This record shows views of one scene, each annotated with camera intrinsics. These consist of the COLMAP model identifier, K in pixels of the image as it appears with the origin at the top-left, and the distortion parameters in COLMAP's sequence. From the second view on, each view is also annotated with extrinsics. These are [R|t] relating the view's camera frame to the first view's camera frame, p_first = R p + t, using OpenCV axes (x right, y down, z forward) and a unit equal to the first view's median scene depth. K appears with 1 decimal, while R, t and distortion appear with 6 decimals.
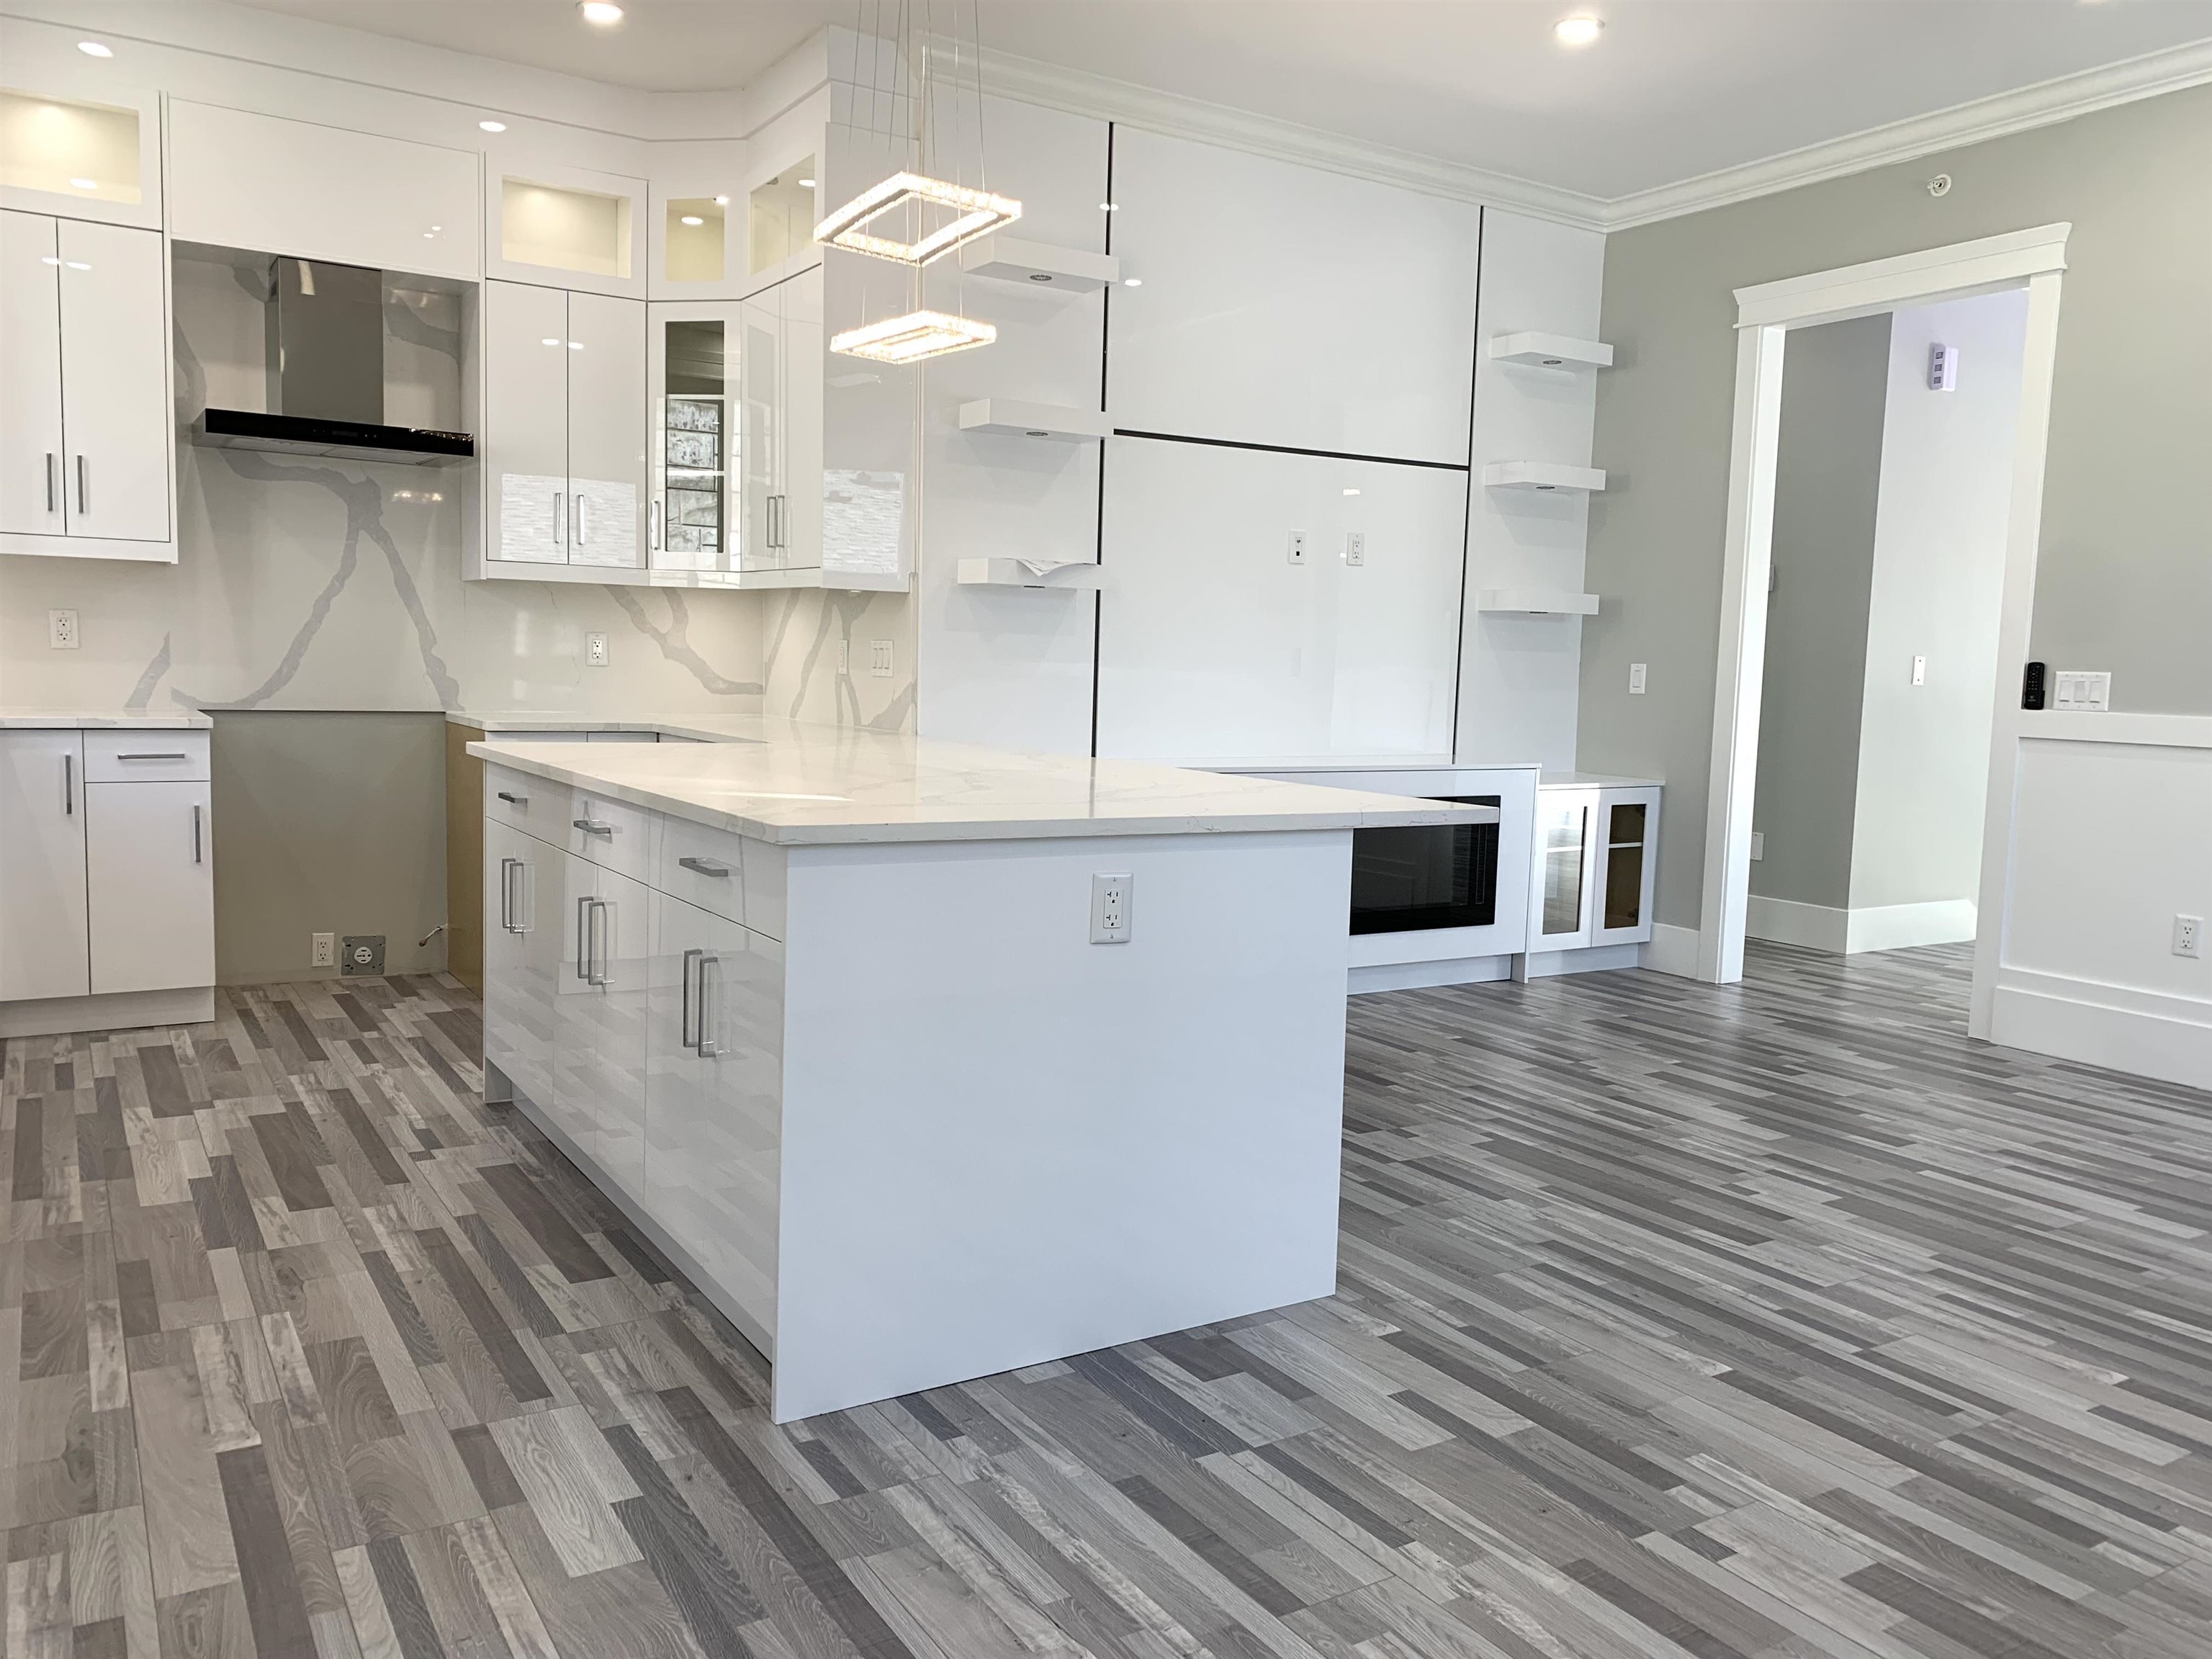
lens RADIAL K [[1680.9, 0, 1108.4], [0, 1680.9, 819.0], [0, 0, 1]] dist [0.039511, -0.040336]
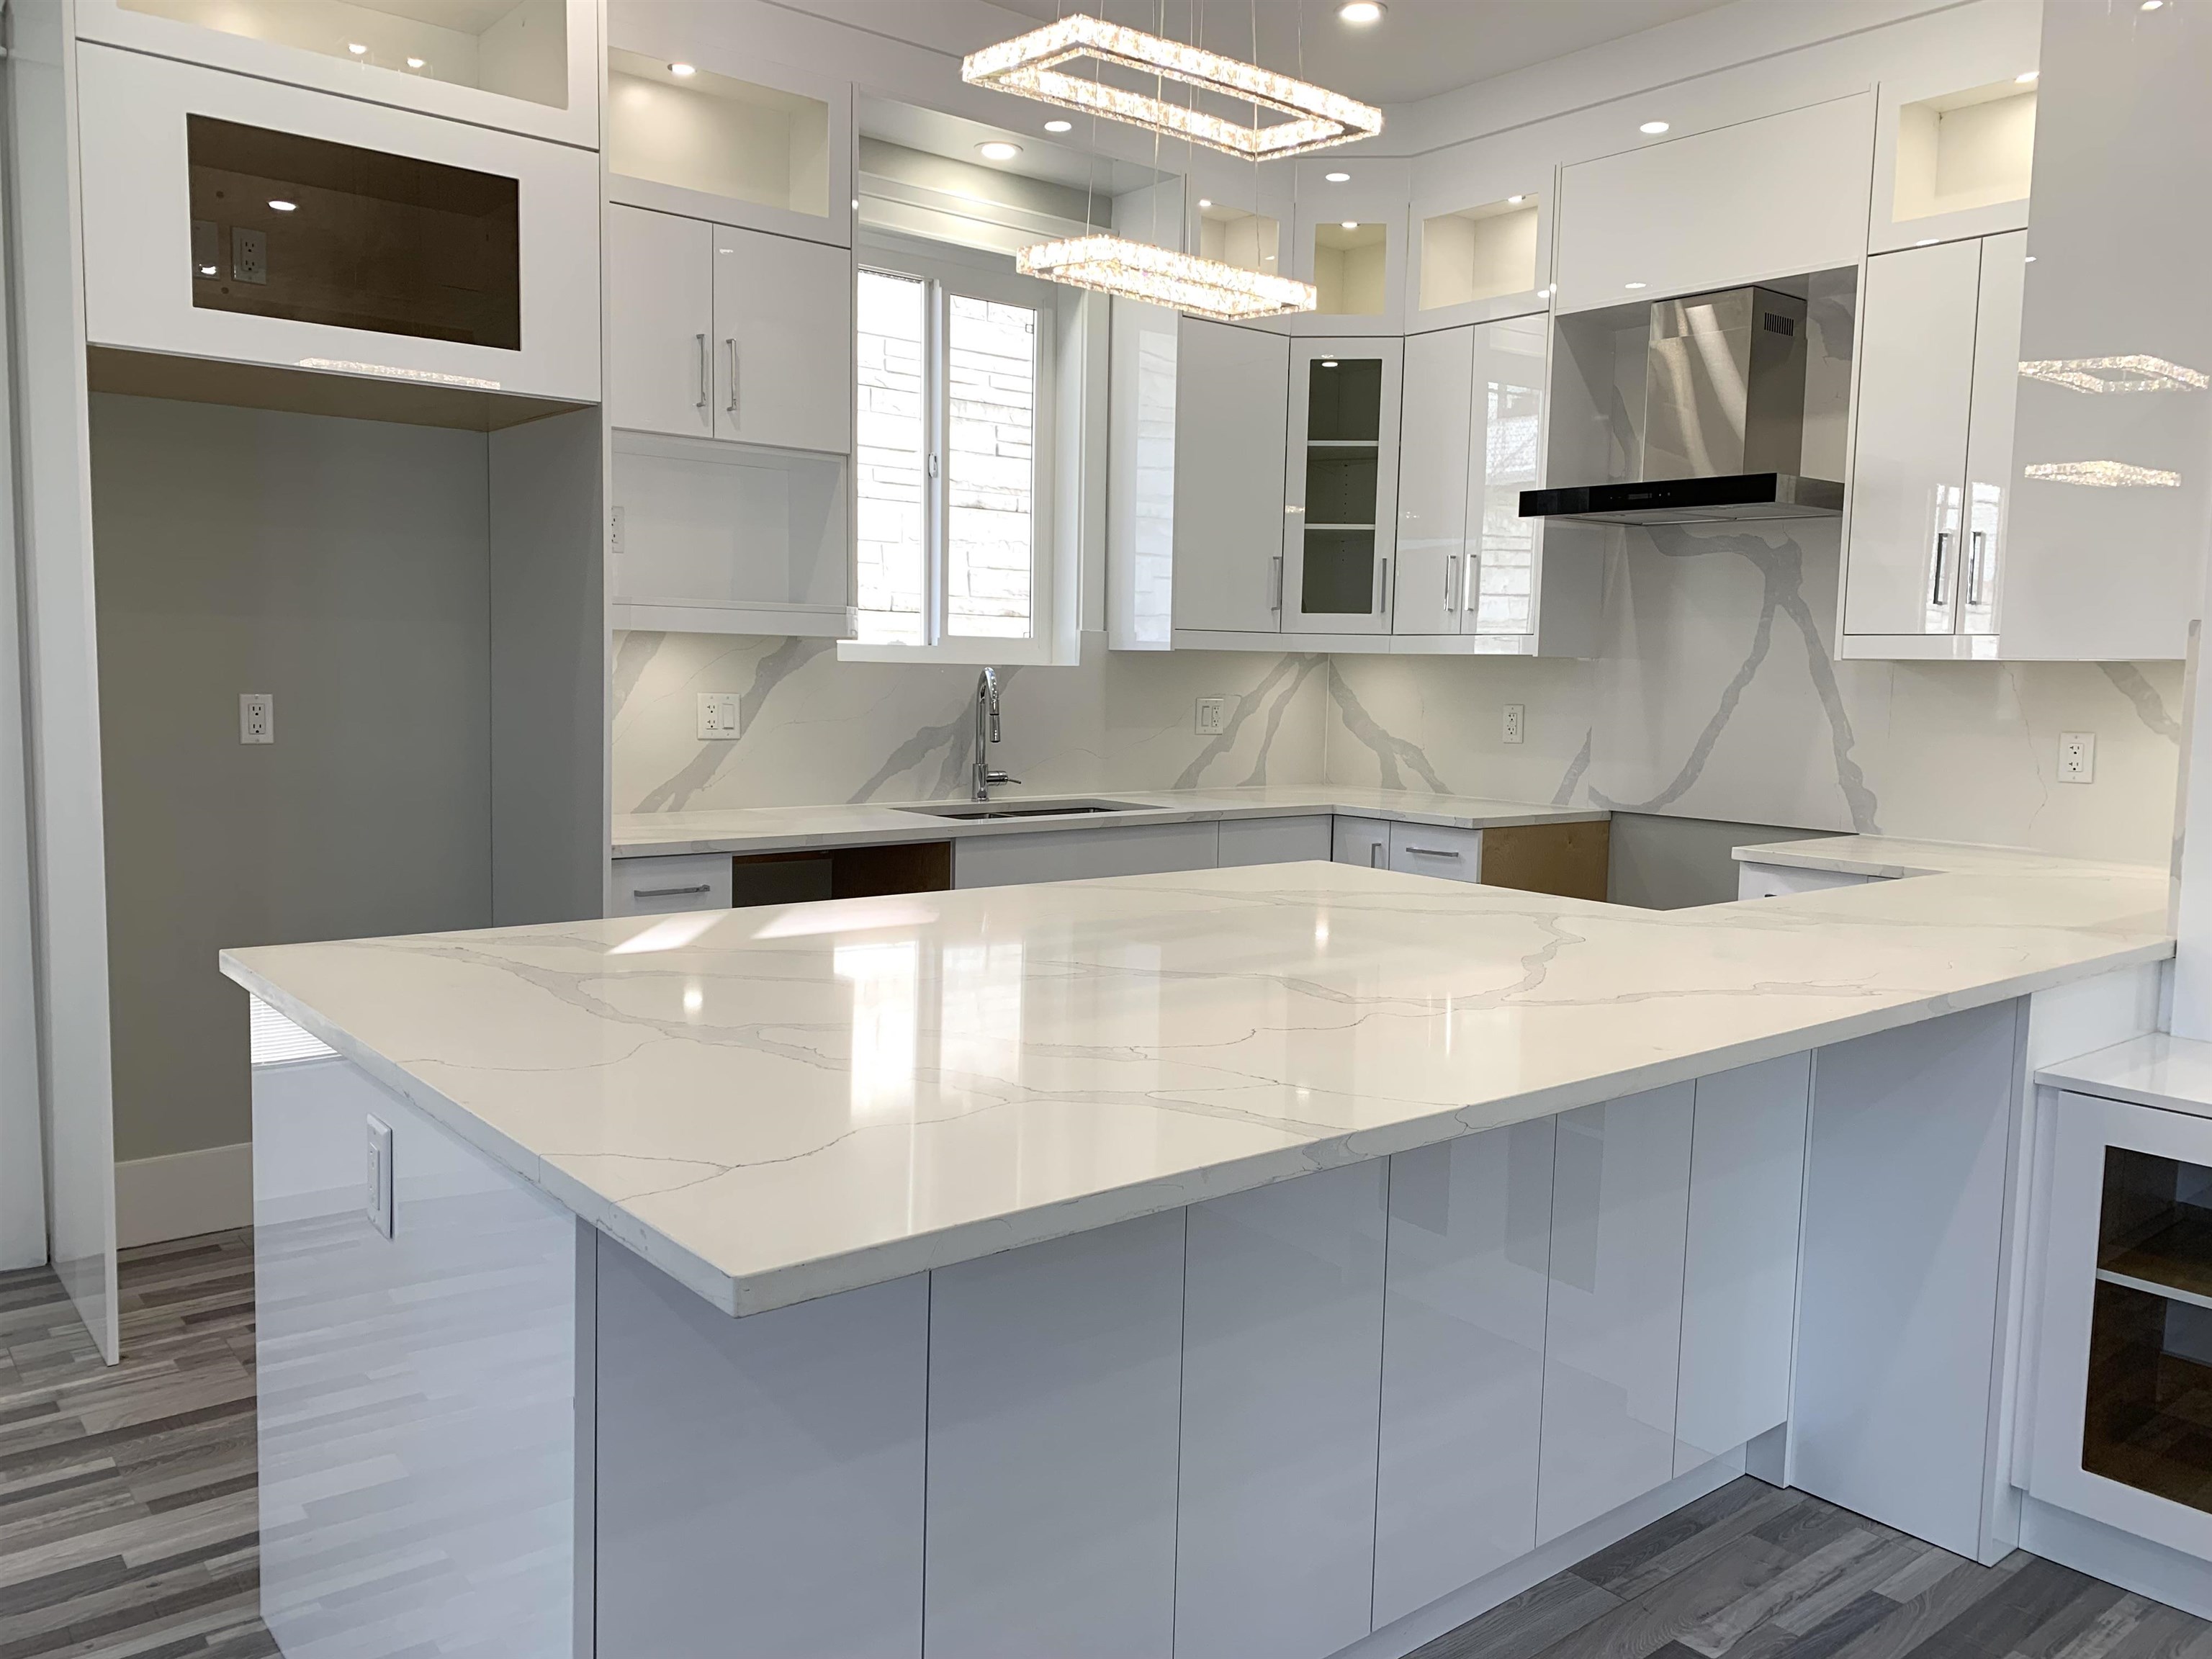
lens RADIAL K [[1680.9, 0, 1106.5], [0, 1680.9, 826.8], [0, 0, 1]] dist [0.039511, -0.040336]
pose [[0.129872, 0.068074, -0.989191, 0.515467], [-0.113528, 0.992100, 0.053369, -0.111052], [0.985010, 0.105370, 0.136575, 0.906014]]
